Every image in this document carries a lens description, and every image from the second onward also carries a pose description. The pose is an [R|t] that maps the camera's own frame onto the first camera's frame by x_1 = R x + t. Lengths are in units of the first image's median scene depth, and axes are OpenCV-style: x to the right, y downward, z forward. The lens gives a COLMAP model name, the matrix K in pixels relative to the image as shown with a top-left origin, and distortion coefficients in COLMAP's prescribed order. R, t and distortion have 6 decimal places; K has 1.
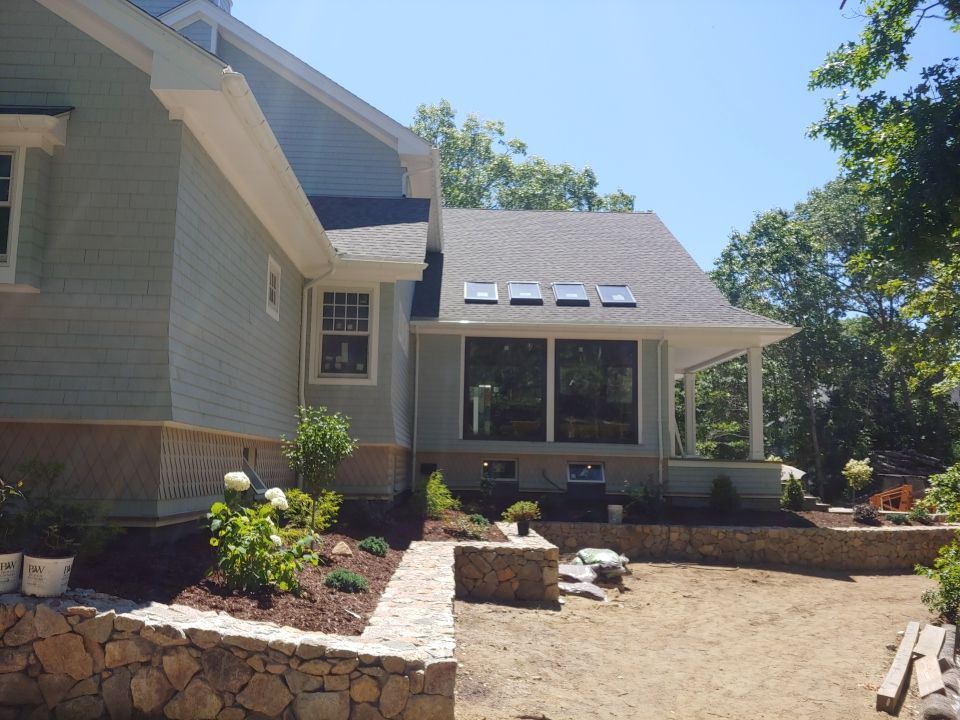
lens RADIAL K [[857.6, 0, 482.9], [0, 857.6, 374.0], [0, 0, 1]] dist [0.003116, -0.016178]
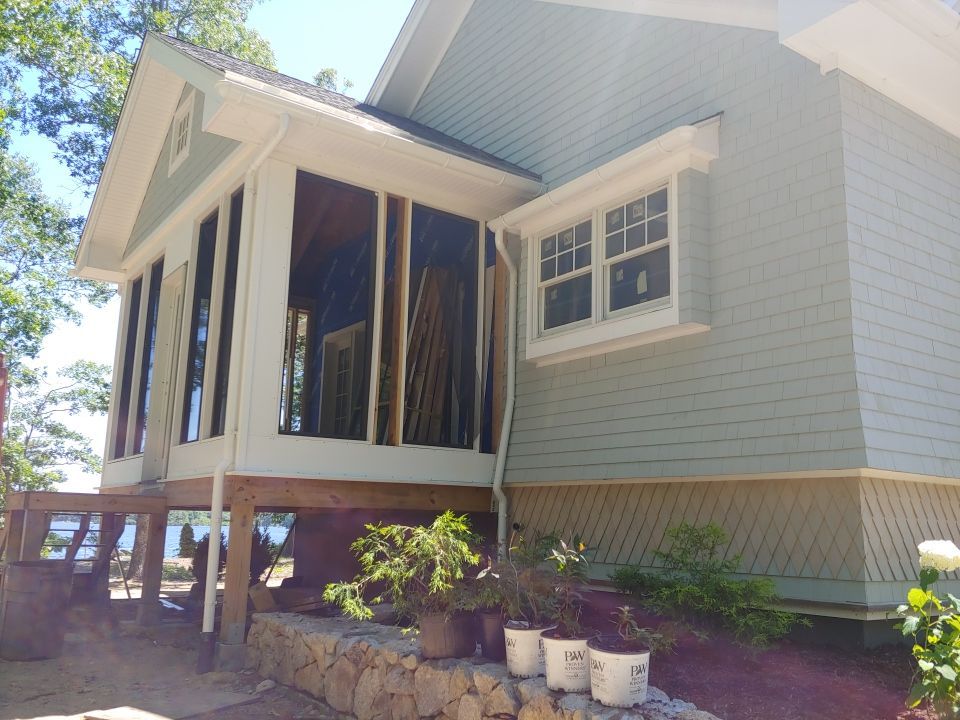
lens RADIAL K [[857.6, 0, 482.9], [0, 857.6, 374.0], [0, 0, 1]] dist [0.003116, -0.016178]
pose [[0.540260, -0.162202, -0.825718, 0.061545], [0.085533, 0.986750, -0.137872, 0.048492], [0.837140, 0.003861, 0.546975, 0.349340]]
